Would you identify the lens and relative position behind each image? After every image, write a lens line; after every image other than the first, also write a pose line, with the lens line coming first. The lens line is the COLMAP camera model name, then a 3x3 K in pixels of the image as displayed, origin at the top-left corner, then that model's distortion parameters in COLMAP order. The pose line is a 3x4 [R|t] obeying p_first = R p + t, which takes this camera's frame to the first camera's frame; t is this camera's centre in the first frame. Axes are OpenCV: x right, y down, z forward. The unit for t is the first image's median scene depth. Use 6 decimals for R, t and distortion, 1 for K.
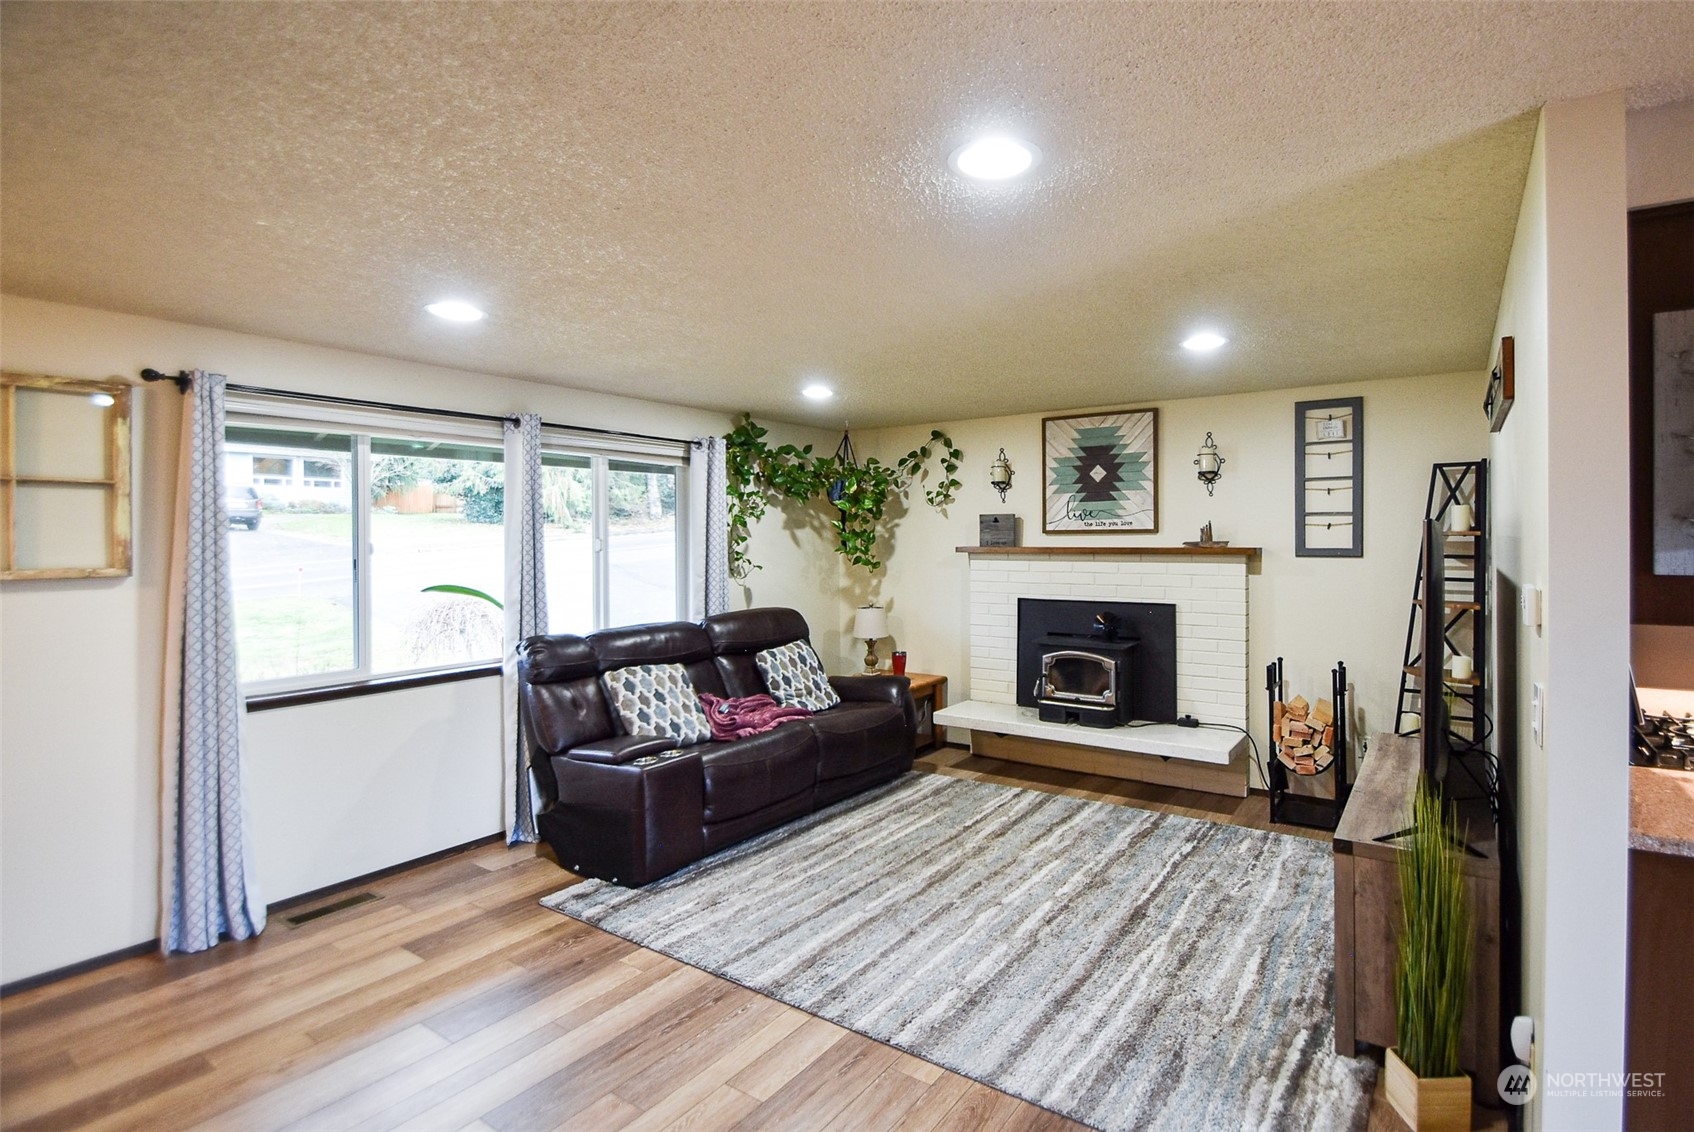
lens RADIAL K [[813.7, 0, 913.2], [0, 813.7, 534.0], [0, 0, 1]] dist [0.011410, -0.012239]
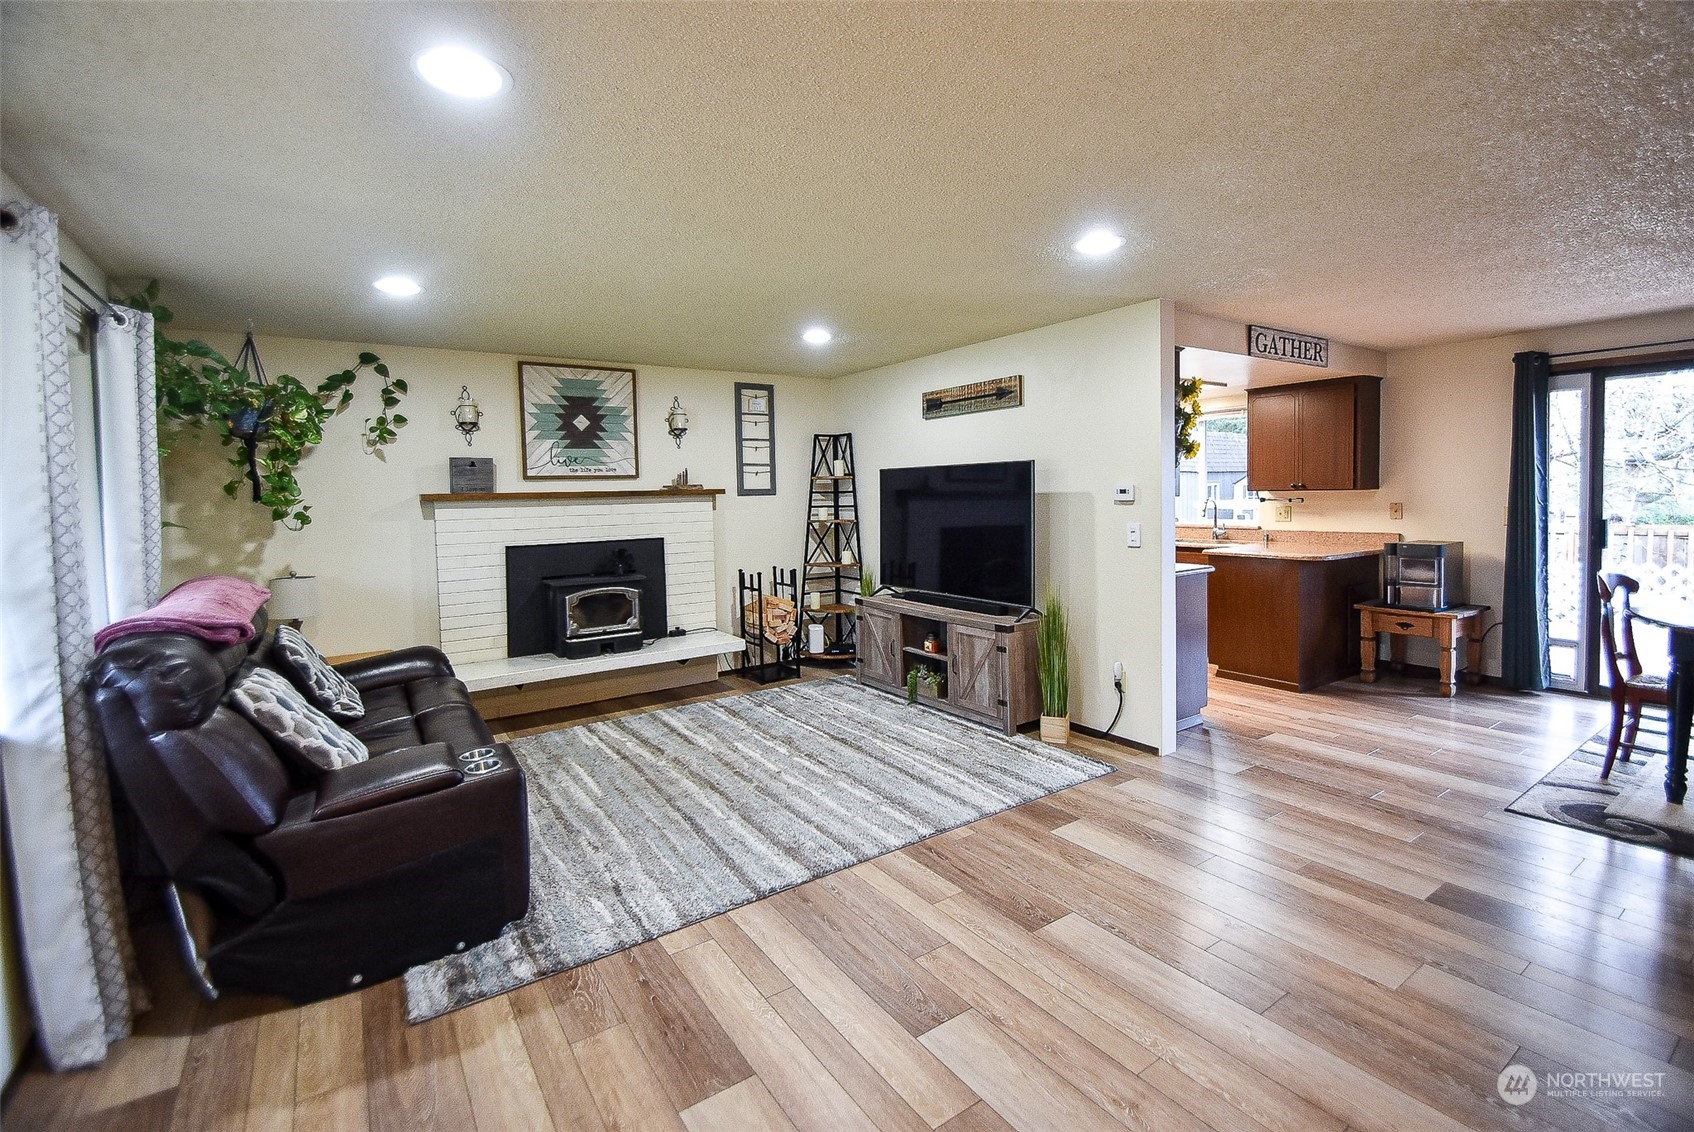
lens RADIAL K [[766.1, 0, 853.2], [0, 766.1, 521.3], [0, 0, 1]] dist [0.000750, 0.000034]
pose [[0.376545, -0.037753, 0.925629, -0.683203], [0.017209, 0.999282, 0.033756, 0.032333], [-0.926239, 0.003219, 0.376924, 0.352449]]
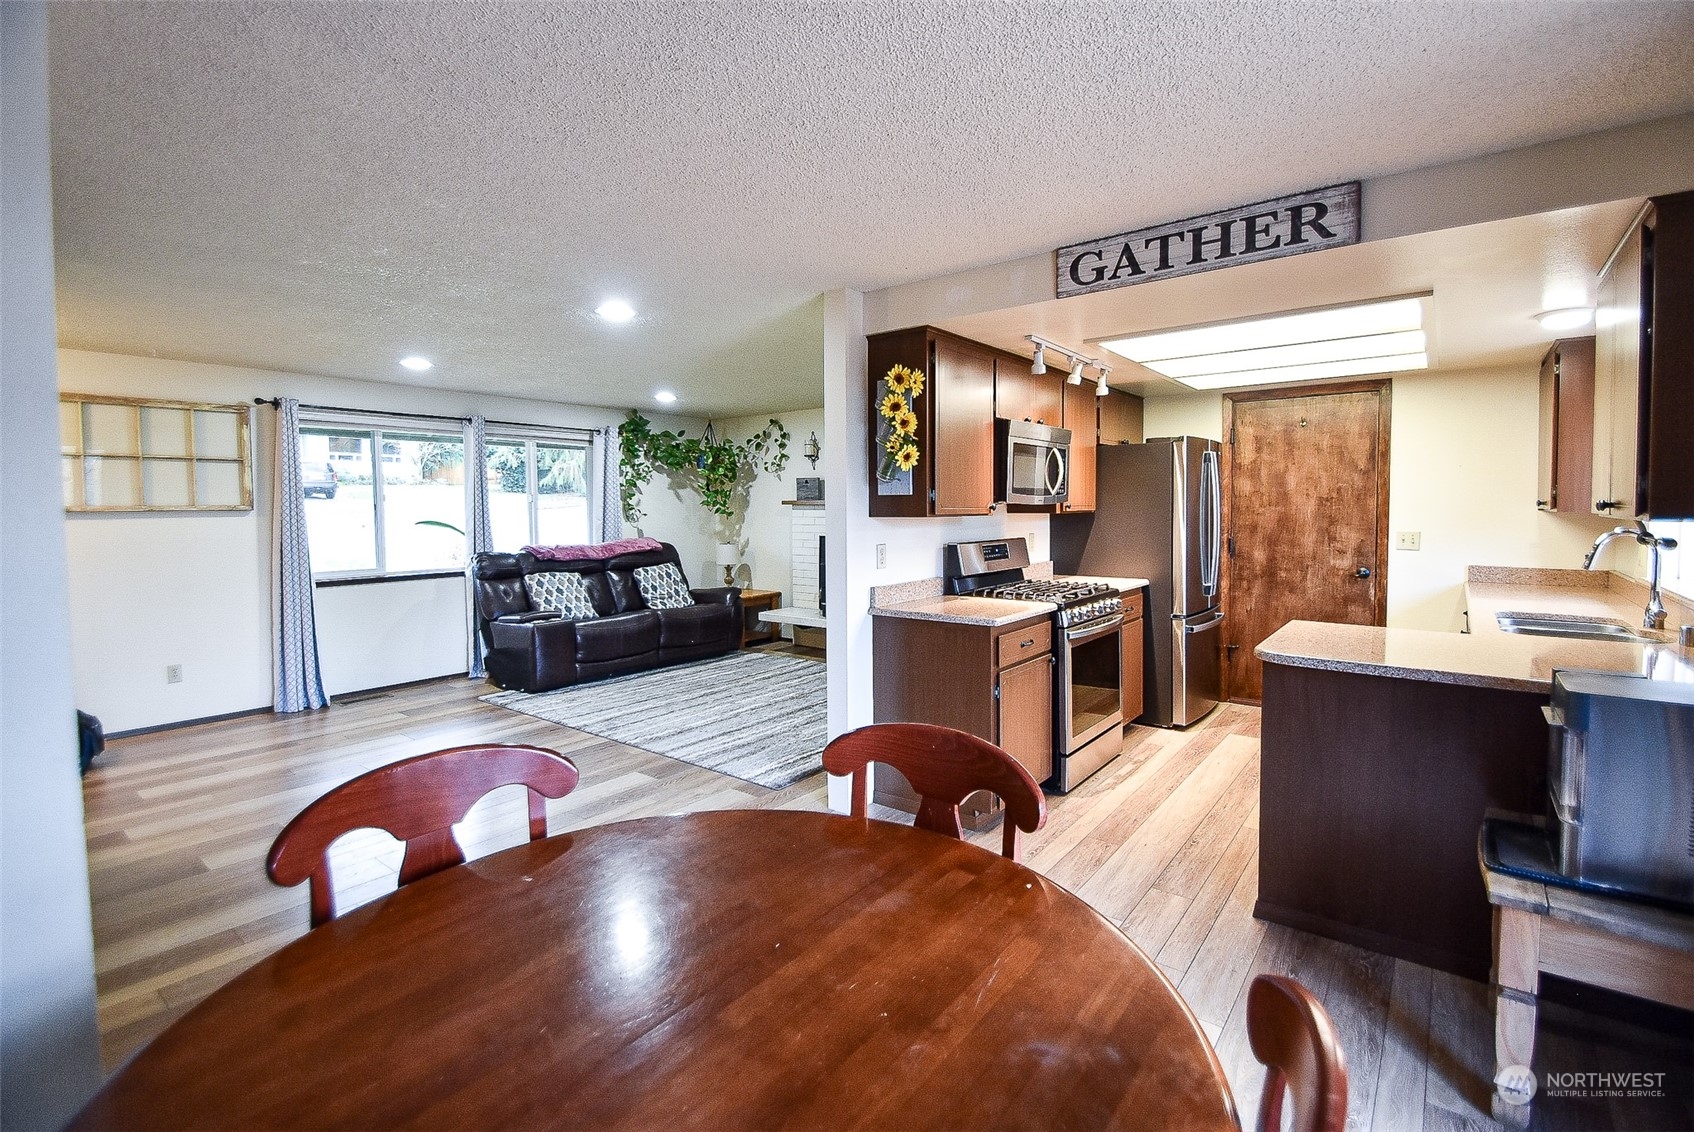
lens RADIAL K [[755.9, 0, 853.1], [0, 755.9, 535.2], [0, 0, 1]] dist [0.001593, -0.000061]
pose [[0.996886, 0.001512, -0.078836, 0.367668], [0.001836, 0.999100, 0.042378, 0.026175], [0.078829, -0.042391, 0.995986, -0.418452]]
